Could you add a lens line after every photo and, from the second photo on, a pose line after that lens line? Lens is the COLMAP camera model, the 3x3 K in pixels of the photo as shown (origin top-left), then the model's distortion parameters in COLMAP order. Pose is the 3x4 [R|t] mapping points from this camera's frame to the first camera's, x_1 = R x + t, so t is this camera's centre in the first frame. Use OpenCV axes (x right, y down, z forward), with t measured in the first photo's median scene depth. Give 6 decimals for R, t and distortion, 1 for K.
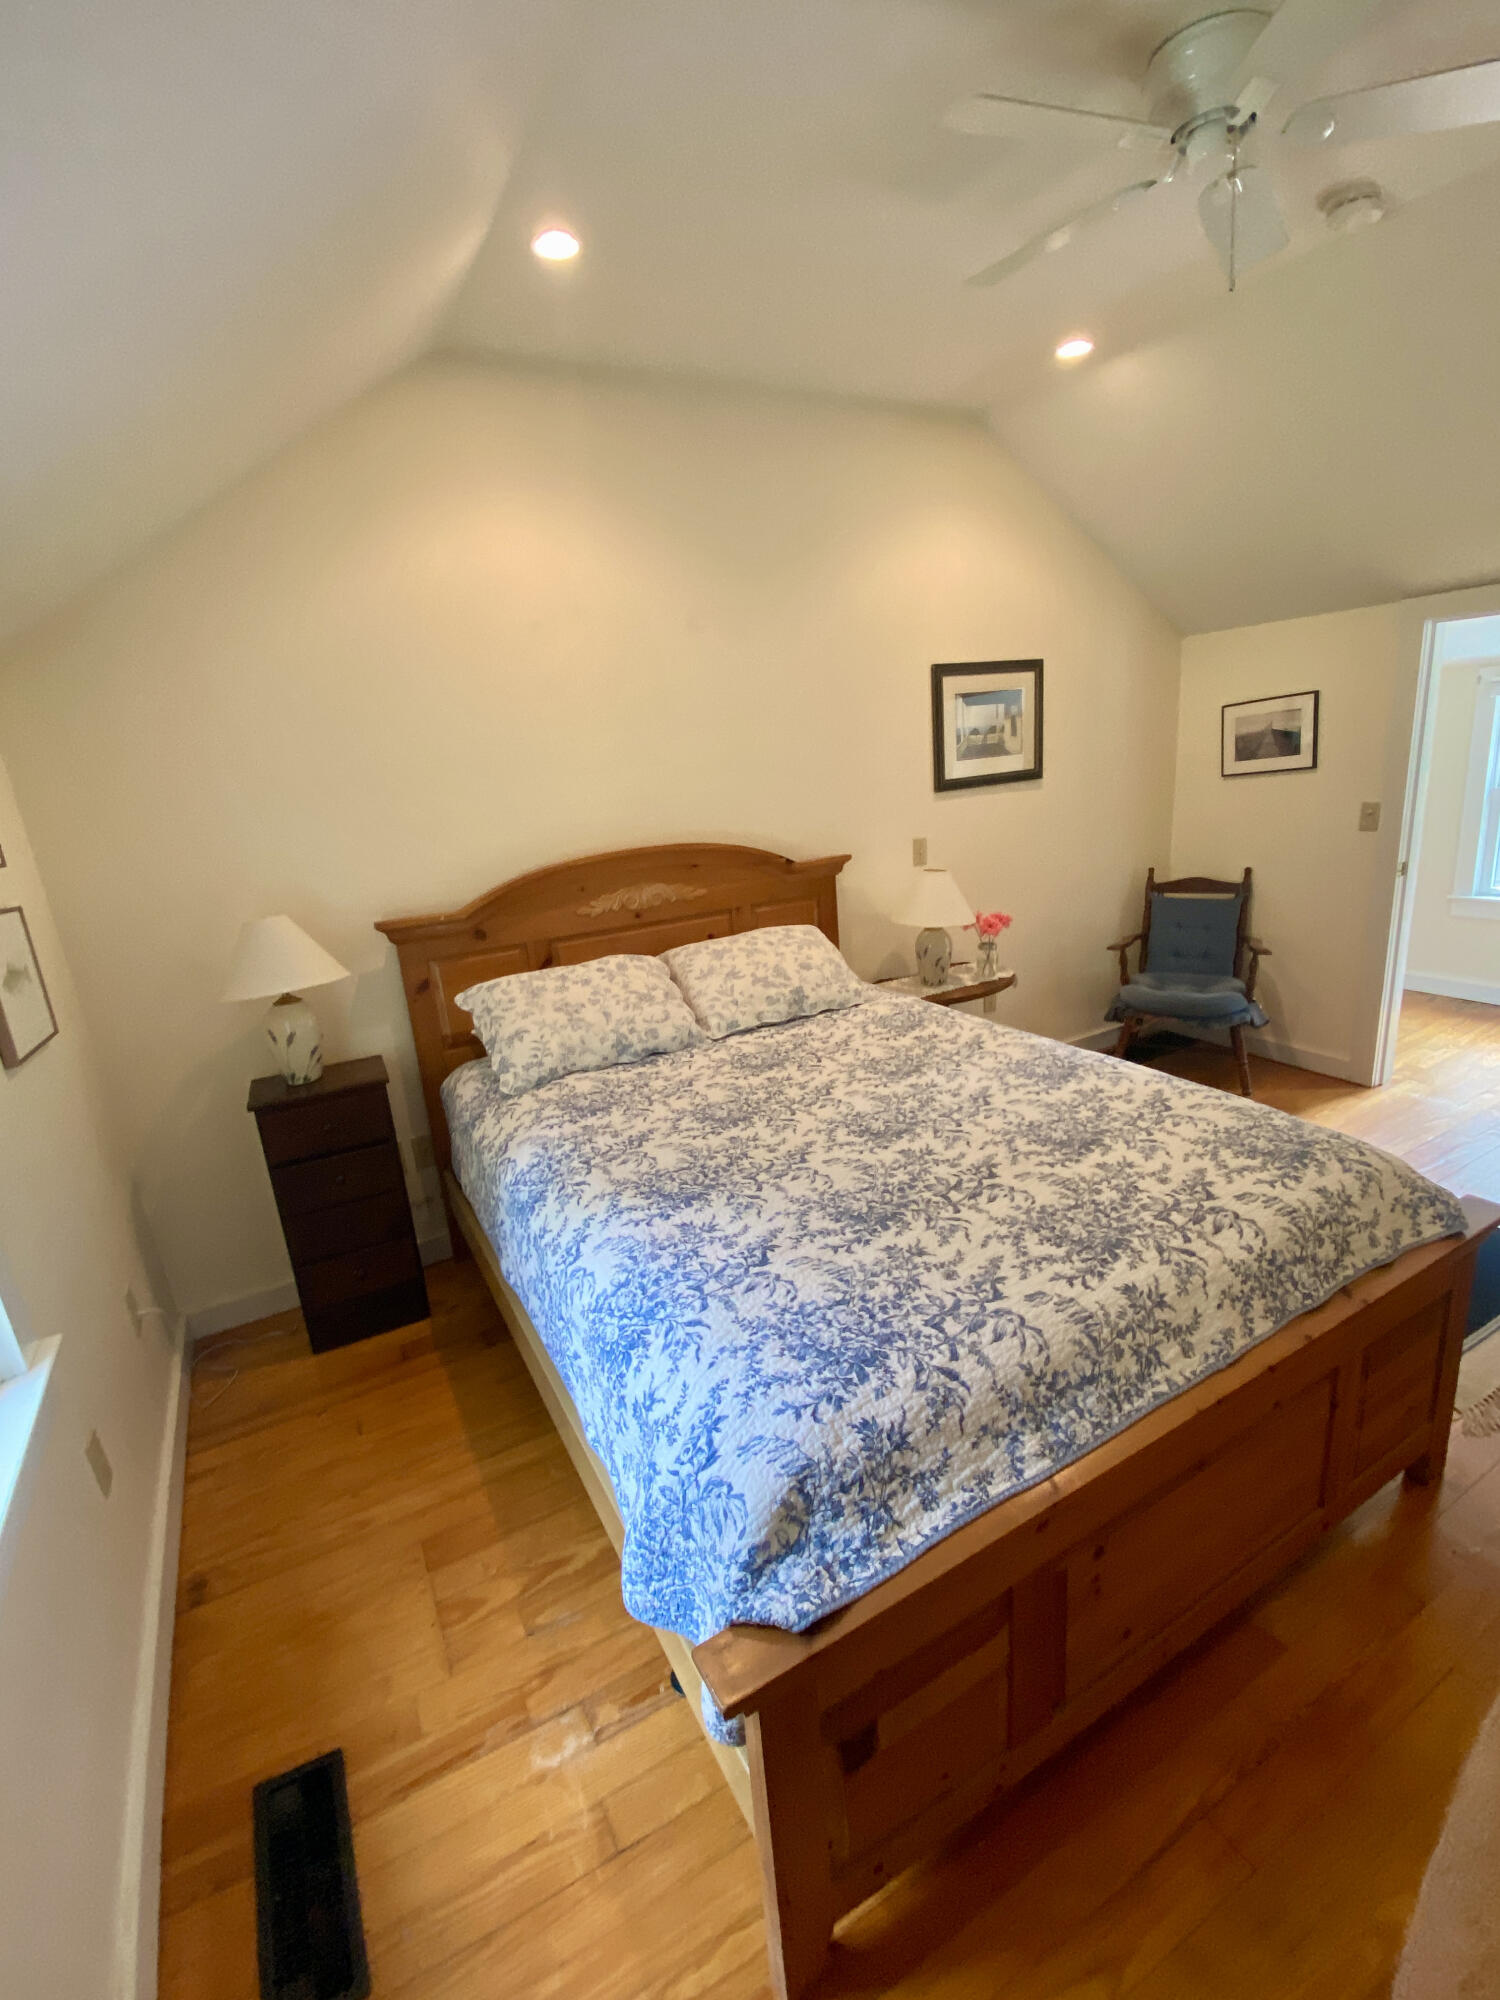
lens RADIAL K [[897.9, 0, 750.0], [0, 897.9, 1000.0], [0, 0, 1]] dist [-0.000352, 0.000006]
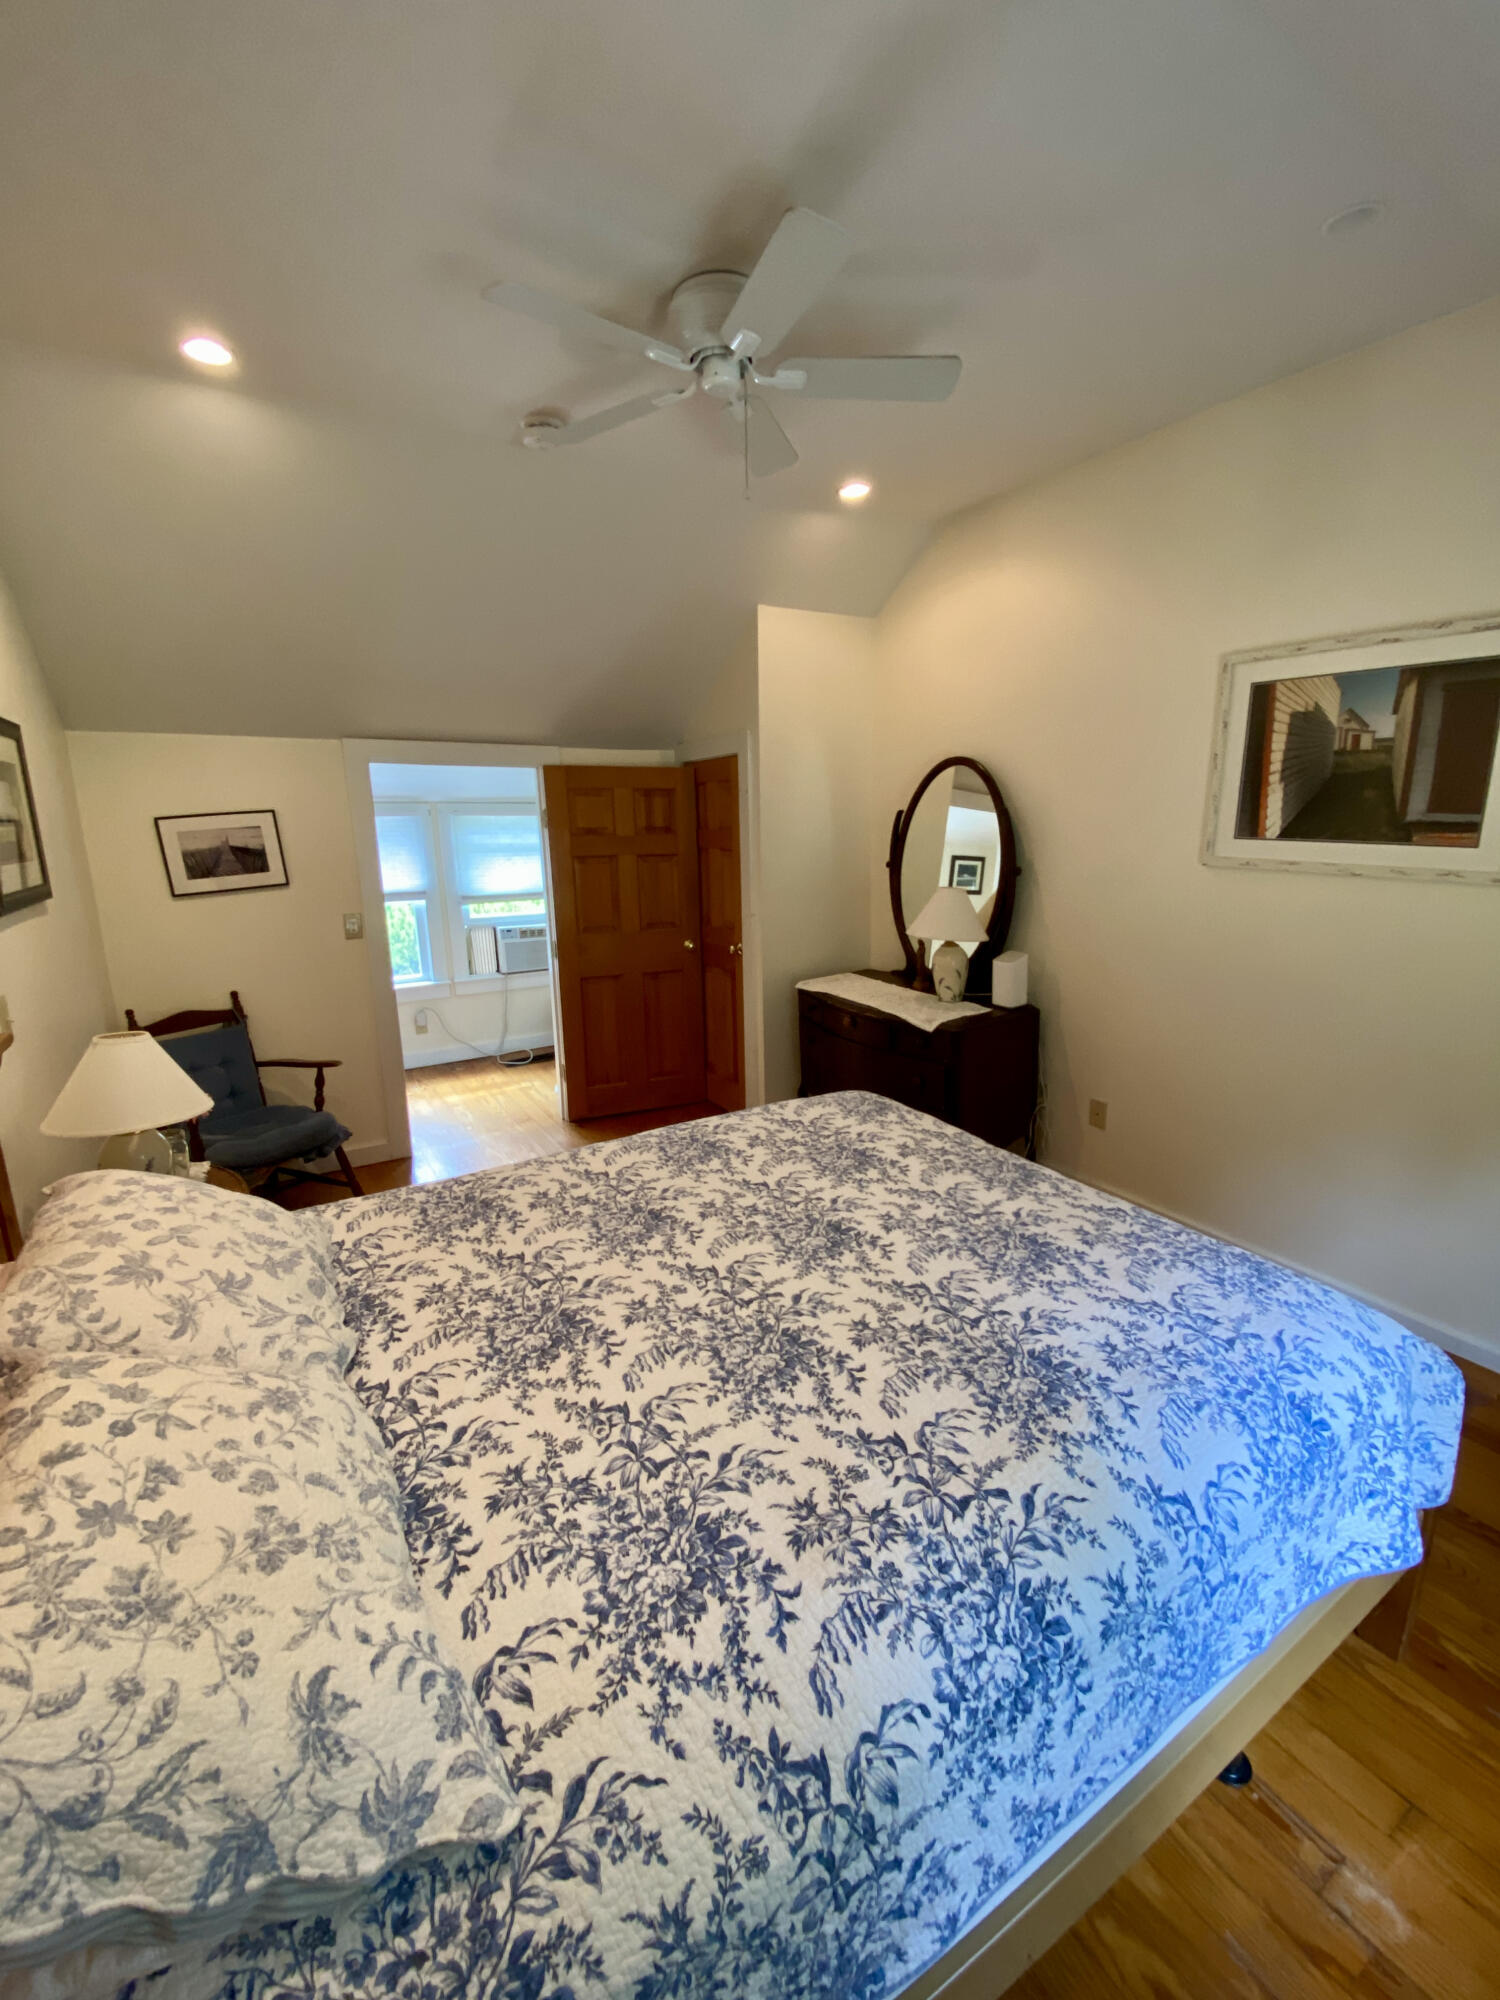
lens RADIAL K [[722.0, 0, 755.4], [0, 722.0, 1111.5], [0, 0, 1]] dist [-0.009790, -0.000054]
pose [[-0.037211, -0.290328, 0.956203, -0.447965], [0.275359, 0.916844, 0.289093, -0.181584], [-0.960621, 0.274057, 0.045828, 0.854288]]
